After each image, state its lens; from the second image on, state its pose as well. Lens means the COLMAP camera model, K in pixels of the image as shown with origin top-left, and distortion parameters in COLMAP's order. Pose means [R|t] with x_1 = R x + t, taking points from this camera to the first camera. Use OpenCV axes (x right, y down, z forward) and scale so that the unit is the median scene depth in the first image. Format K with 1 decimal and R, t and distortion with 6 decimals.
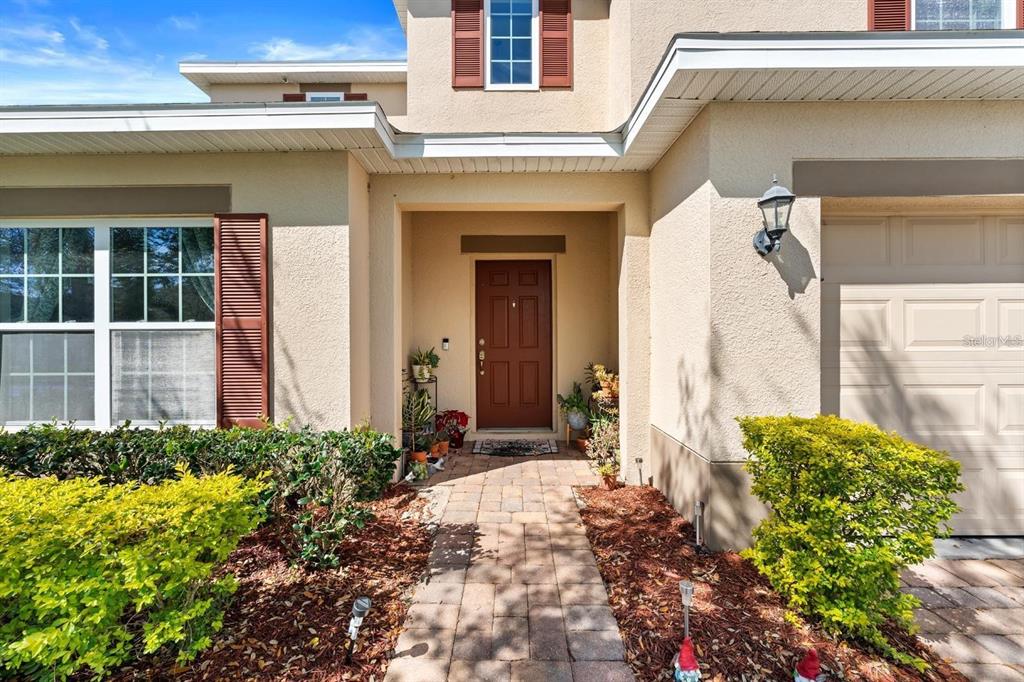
lens RADIAL K [[415.3, 0, 509.3], [0, 415.3, 337.9], [0, 0, 1]] dist [-0.002242, -0.000300]
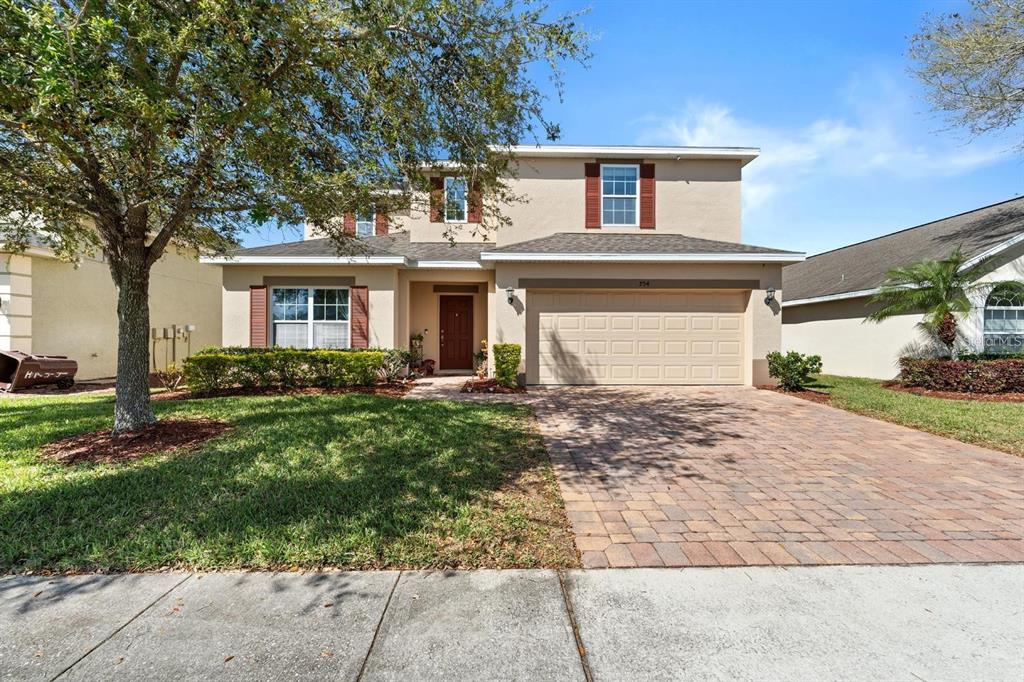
lens RADIAL K [[415.3, 0, 515.1], [0, 415.3, 339.8], [0, 0, 1]] dist [-0.002242, -0.000300]
pose [[0.999463, 0.008871, 0.031537, 0.416323], [-0.008623, 0.999931, -0.007989, 0.115552], [-0.031605, 0.007713, 0.999471, -2.060312]]
